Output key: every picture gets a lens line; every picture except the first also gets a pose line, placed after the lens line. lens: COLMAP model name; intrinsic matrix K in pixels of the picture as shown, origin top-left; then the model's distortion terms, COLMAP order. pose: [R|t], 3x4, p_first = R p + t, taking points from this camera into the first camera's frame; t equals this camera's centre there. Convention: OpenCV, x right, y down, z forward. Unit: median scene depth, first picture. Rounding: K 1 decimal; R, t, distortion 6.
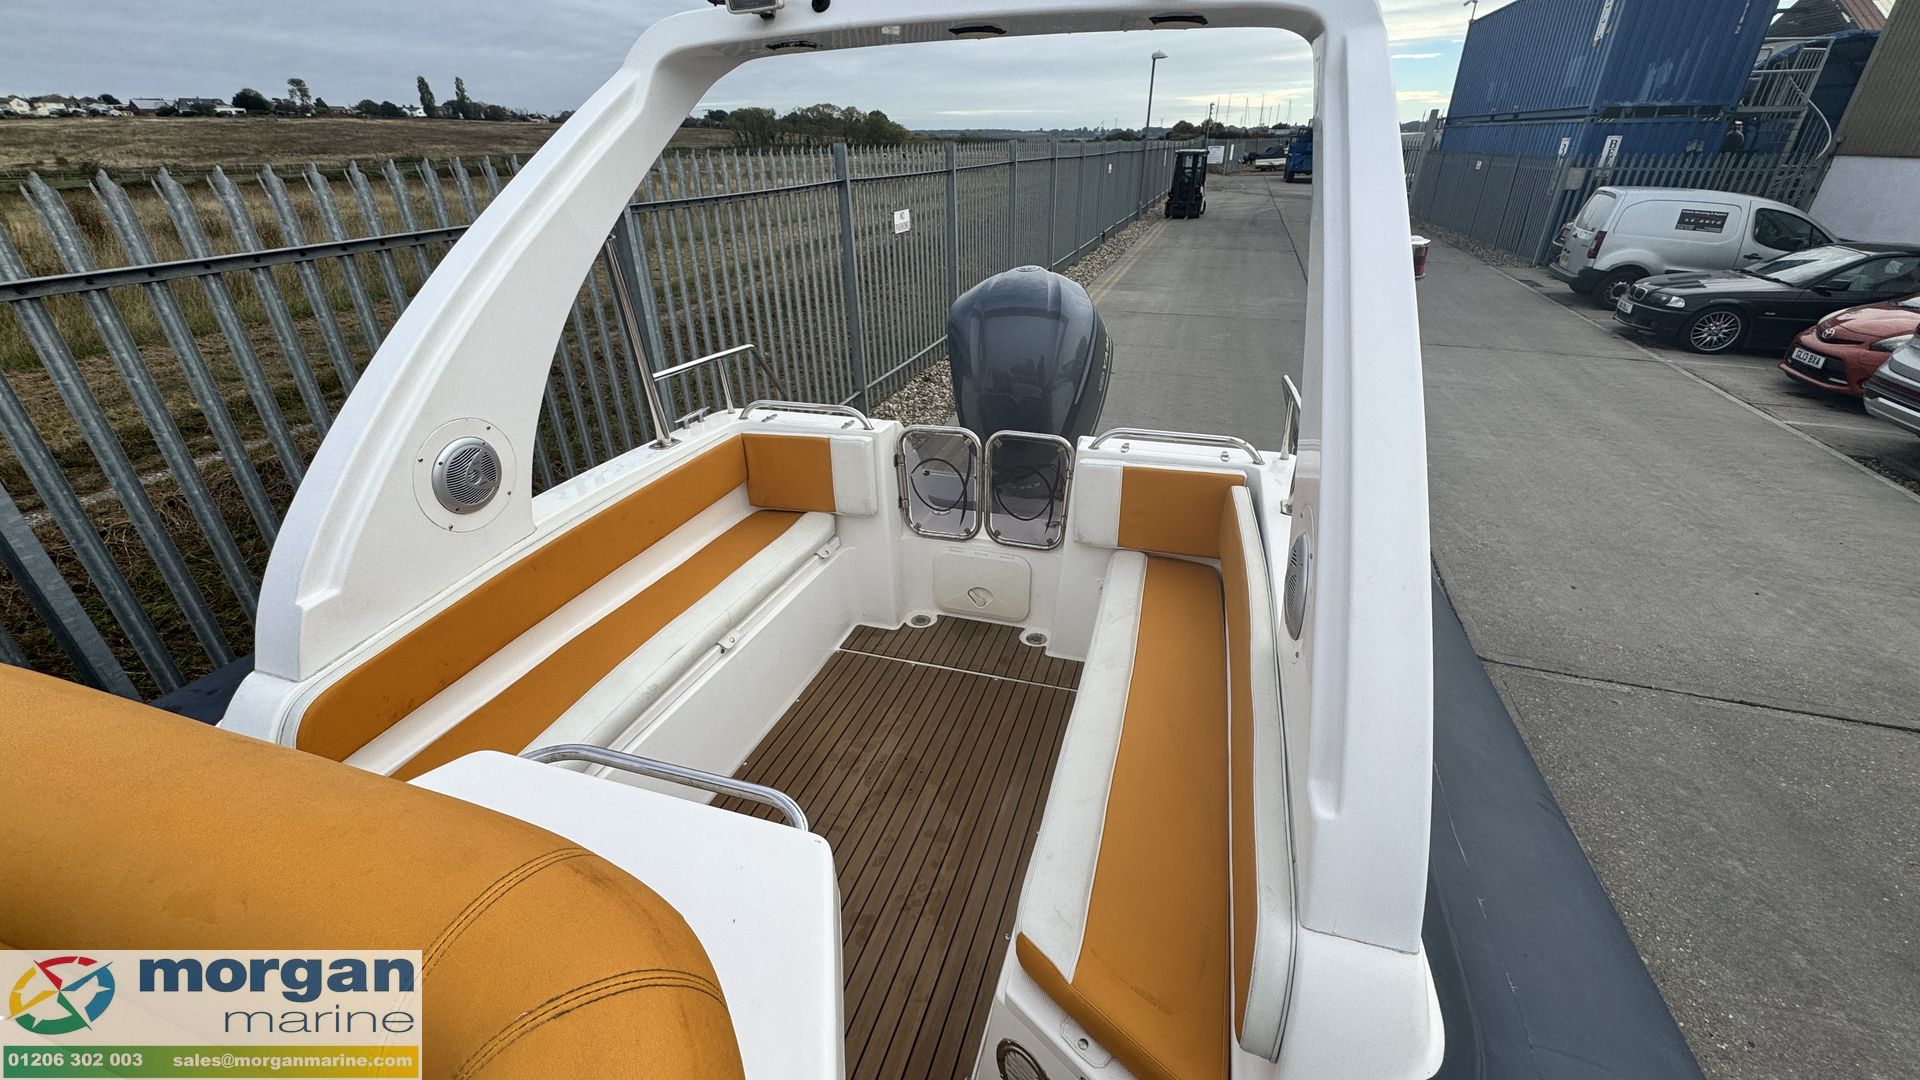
lens RADIAL K [[777.9, 0, 957.5], [0, 777.9, 537.6], [0, 0, 1]] dist [-0.004357, 0.000375]
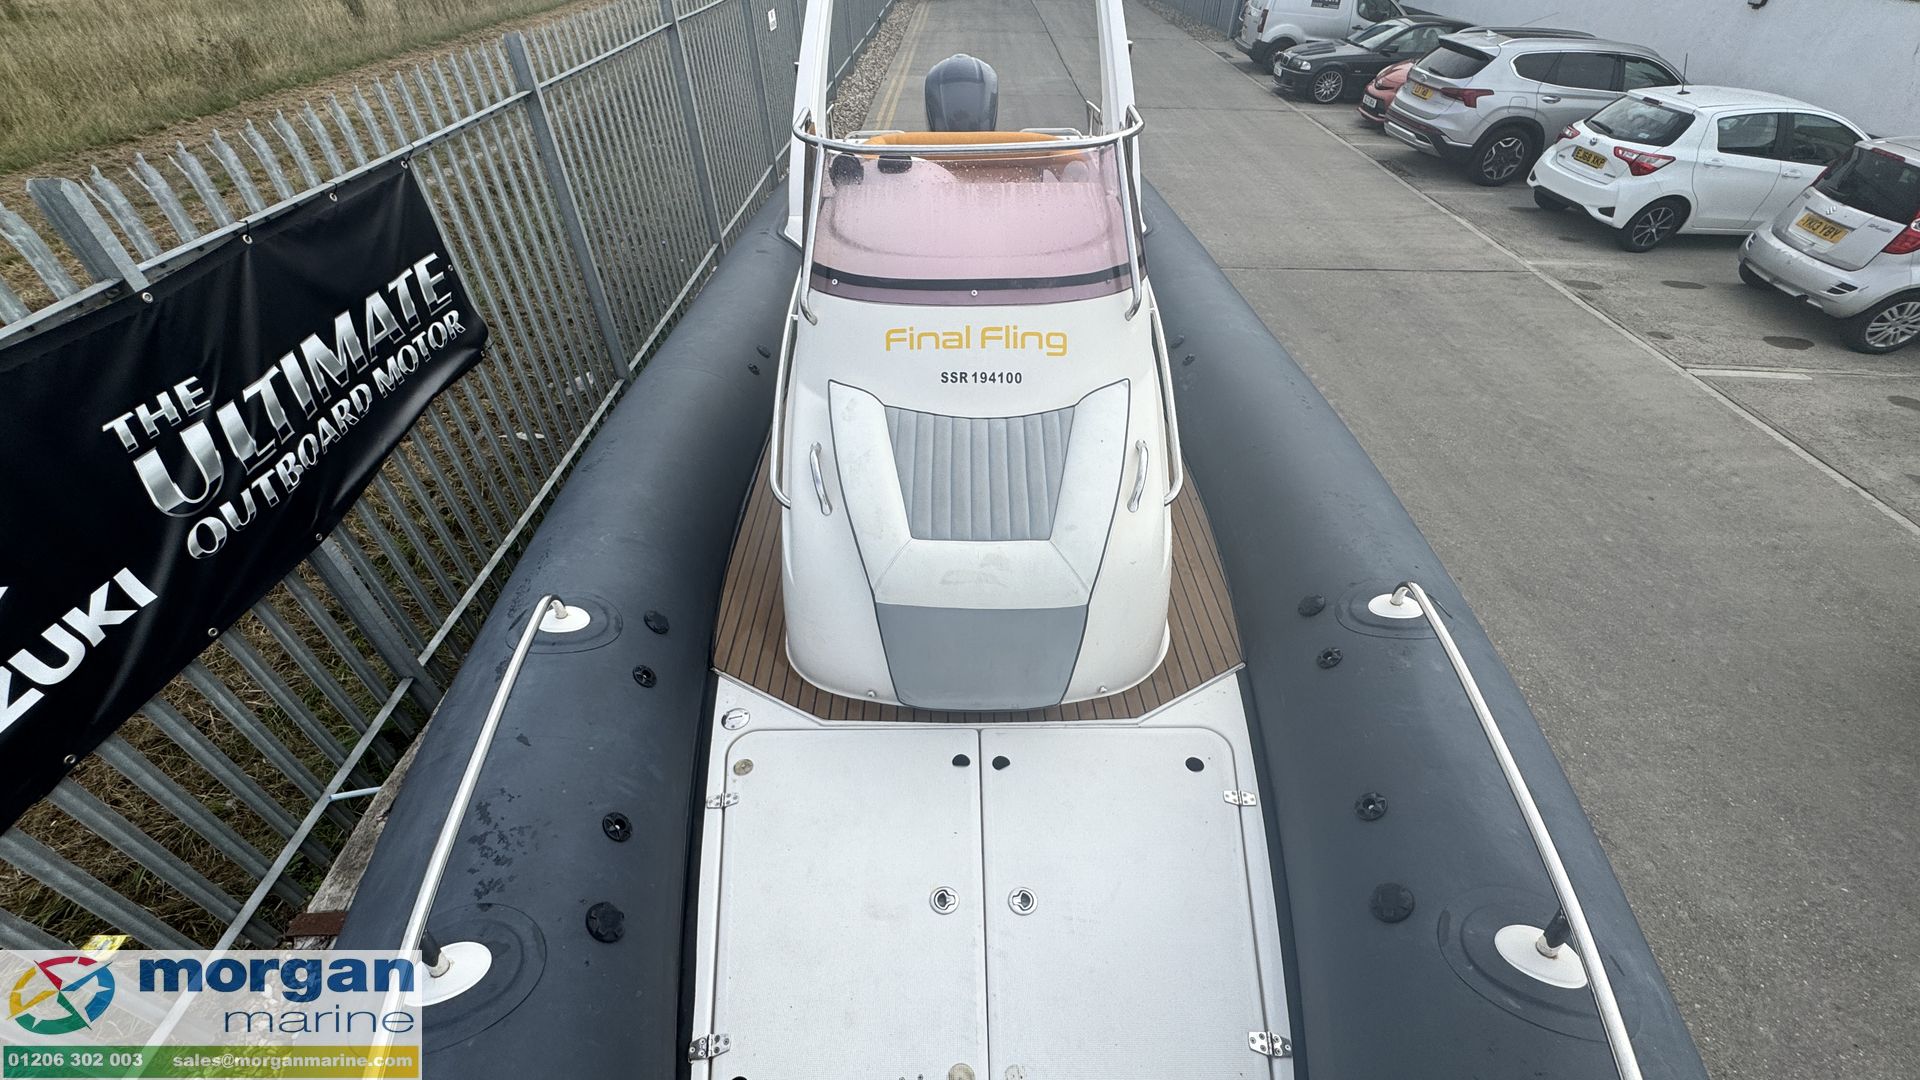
lens RADIAL K [[777.9, 0, 965.9], [0, 777.9, 544.6], [0, 0, 1]] dist [-0.004357, 0.000375]
pose [[0.950377, -0.192232, 0.244602, -0.224816], [0.131859, 0.961036, 0.242946, 0.135654], [-0.281774, -0.198638, 0.938694, -0.406314]]
